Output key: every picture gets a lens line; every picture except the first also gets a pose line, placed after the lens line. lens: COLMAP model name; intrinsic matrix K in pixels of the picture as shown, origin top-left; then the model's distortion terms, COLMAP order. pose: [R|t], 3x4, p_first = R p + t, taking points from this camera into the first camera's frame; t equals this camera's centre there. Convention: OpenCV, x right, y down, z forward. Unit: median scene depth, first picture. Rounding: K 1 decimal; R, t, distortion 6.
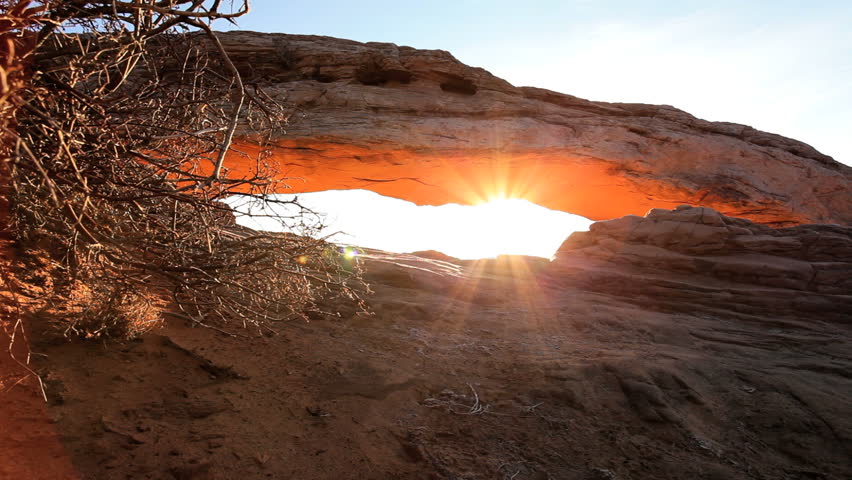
lens RADIAL K [[415.2, 0, 426.0], [0, 415.2, 240.0], [0, 0, 1]] dist [-0.065244, 0.000073]
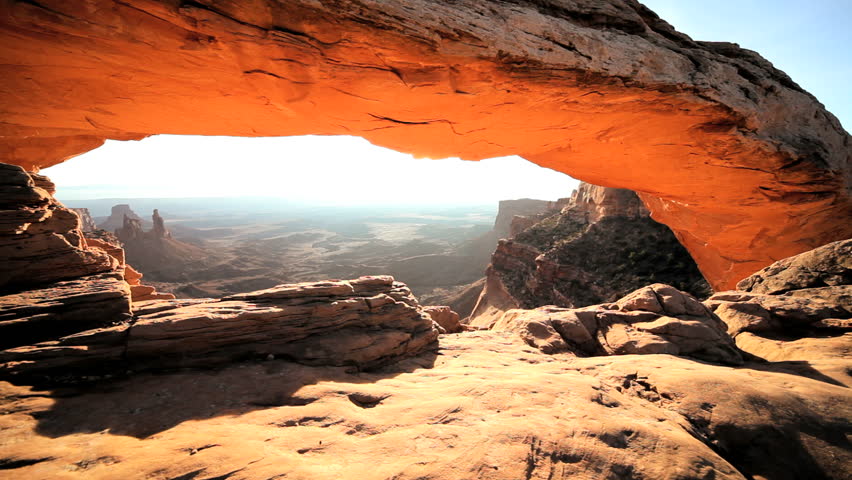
lens RADIAL K [[297.0, 0, 426.0], [0, 297.0, 240.0], [0, 0, 1]] dist [-0.020618, 0.002921]
pose [[0.969847, -0.036448, 0.240973, -0.229289], [-0.012693, 0.979858, 0.199294, -0.062905], [-0.243383, -0.196343, 0.949849, 0.592577]]
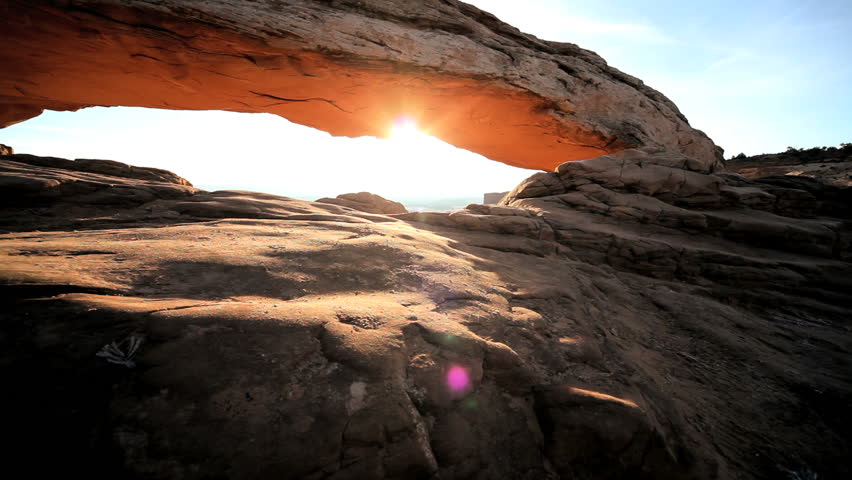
lens RADIAL K [[297.0, 0, 426.0], [0, 297.0, 240.0], [0, 0, 1]] dist [-0.020618, 0.002921]
pose [[0.957135, -0.035118, 0.287506, -0.027709], [-0.031384, 0.974204, 0.223475, -0.011106], [-0.287938, -0.222919, 0.931343, 0.358992]]
